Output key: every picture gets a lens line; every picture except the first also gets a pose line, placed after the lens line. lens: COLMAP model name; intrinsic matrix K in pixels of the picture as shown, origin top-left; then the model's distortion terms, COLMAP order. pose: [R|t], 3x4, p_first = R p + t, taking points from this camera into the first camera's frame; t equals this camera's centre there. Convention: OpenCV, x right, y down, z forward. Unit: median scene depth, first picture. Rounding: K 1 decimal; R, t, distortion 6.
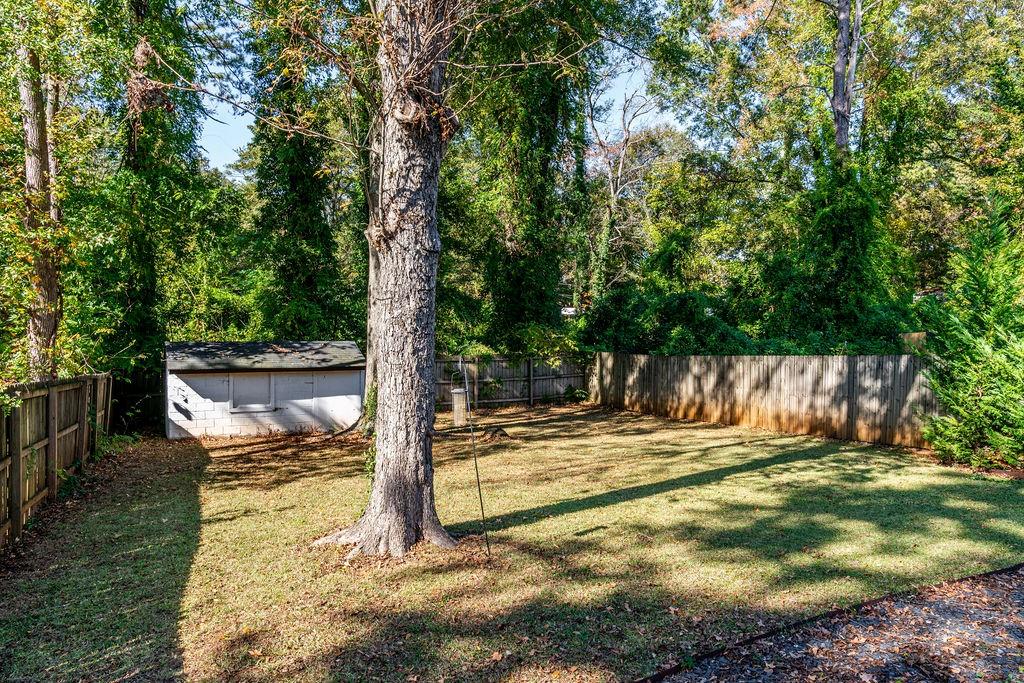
lens RADIAL K [[733.3, 0, 511.3], [0, 733.3, 338.7], [0, 0, 1]] dist [-0.005212, 0.004622]
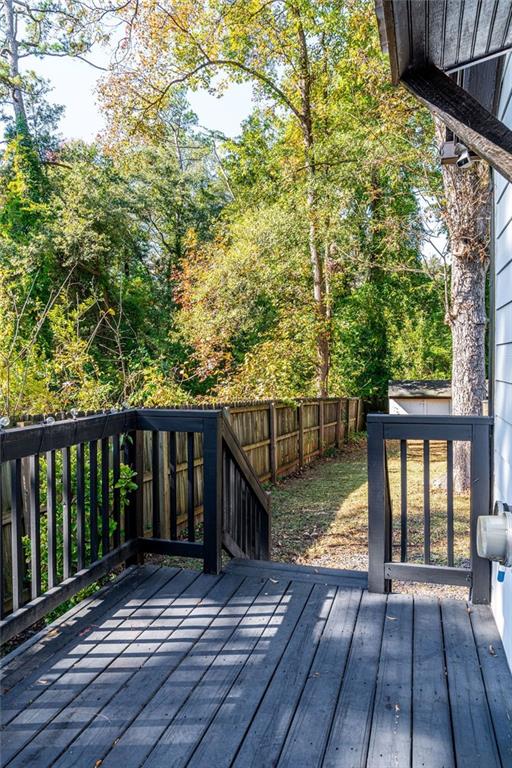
lens RADIAL K [[547.6, 0, 256.3], [0, 547.6, 383.9], [0, 0, 1]] dist [0.000298, 0.000102]
pose [[0.733691, 0.002975, -0.679476, 0.235237], [-0.000788, 0.999993, 0.003528, 0.012885], [0.679482, -0.002053, 0.733689, -0.201641]]
